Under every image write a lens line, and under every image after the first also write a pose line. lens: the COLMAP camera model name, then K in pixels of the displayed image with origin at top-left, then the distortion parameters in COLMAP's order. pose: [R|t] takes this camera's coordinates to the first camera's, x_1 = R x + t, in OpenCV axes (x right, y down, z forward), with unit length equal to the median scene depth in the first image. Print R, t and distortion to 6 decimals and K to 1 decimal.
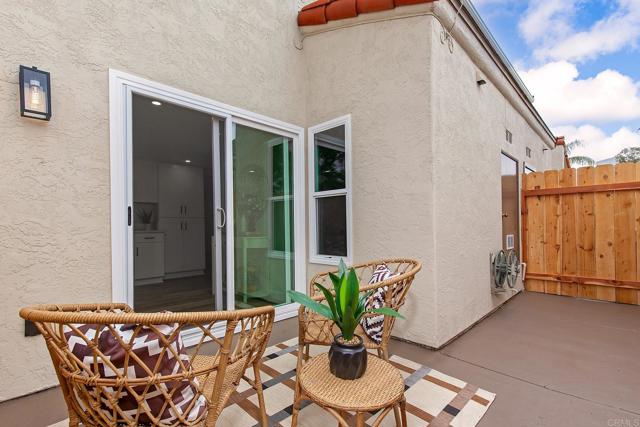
lens RADIAL K [[296.4, 0, 321.8], [0, 296.4, 226.0], [0, 0, 1]] dist [0.007540, -0.002580]
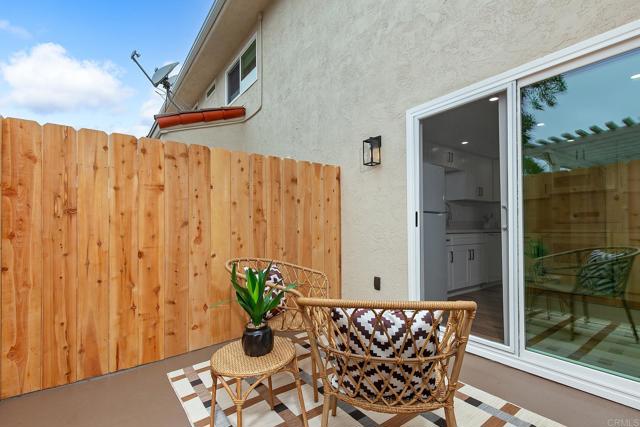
lens RADIAL K [[296.4, 0, 307.1], [0, 296.4, 226.2], [0, 0, 1]] dist [0.007540, -0.002580]
pose [[-0.180750, 0.003804, -0.983522, 0.677234], [0.013482, 0.999908, 0.001390, -0.011460], [0.983437, -0.013009, -0.180785, 0.765561]]
